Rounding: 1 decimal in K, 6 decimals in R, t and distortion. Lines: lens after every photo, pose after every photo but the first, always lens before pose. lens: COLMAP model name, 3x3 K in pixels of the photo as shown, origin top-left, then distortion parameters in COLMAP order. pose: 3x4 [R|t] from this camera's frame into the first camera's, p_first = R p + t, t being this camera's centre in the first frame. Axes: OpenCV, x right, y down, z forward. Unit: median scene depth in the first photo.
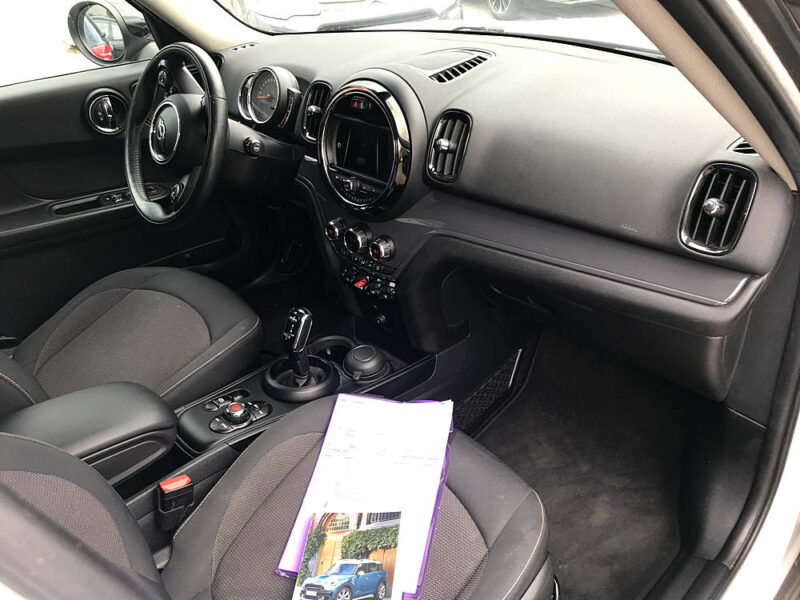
lens RADIAL K [[651.9, 0, 397.9], [0, 651.9, 296.4], [0, 0, 1]] dist [0.009318, 0.012236]
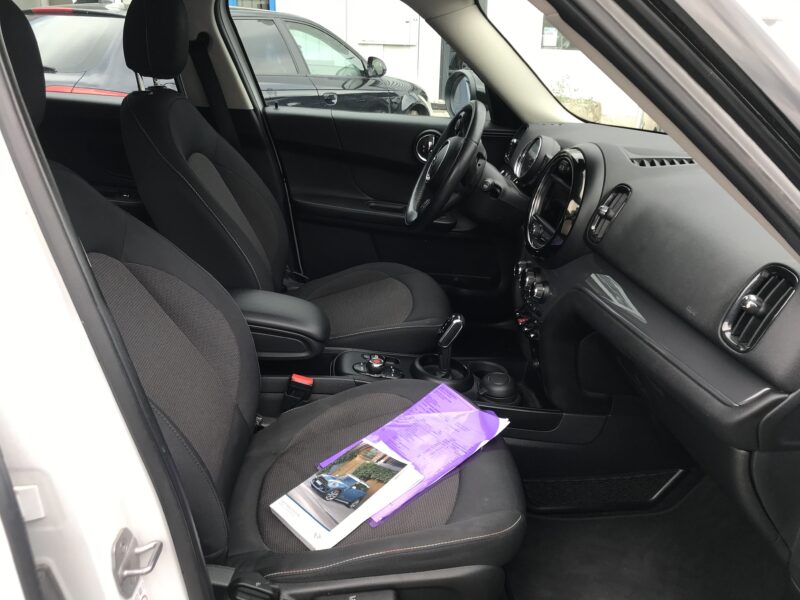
lens RADIAL K [[651.9, 0, 397.9], [0, 651.9, 296.4], [0, 0, 1]] dist [0.009318, 0.012236]
pose [[0.763127, 0.333526, -0.553531, 0.424868], [-0.419333, 0.907288, -0.031436, 0.074578], [0.491728, 0.256104, 0.832235, -0.058105]]
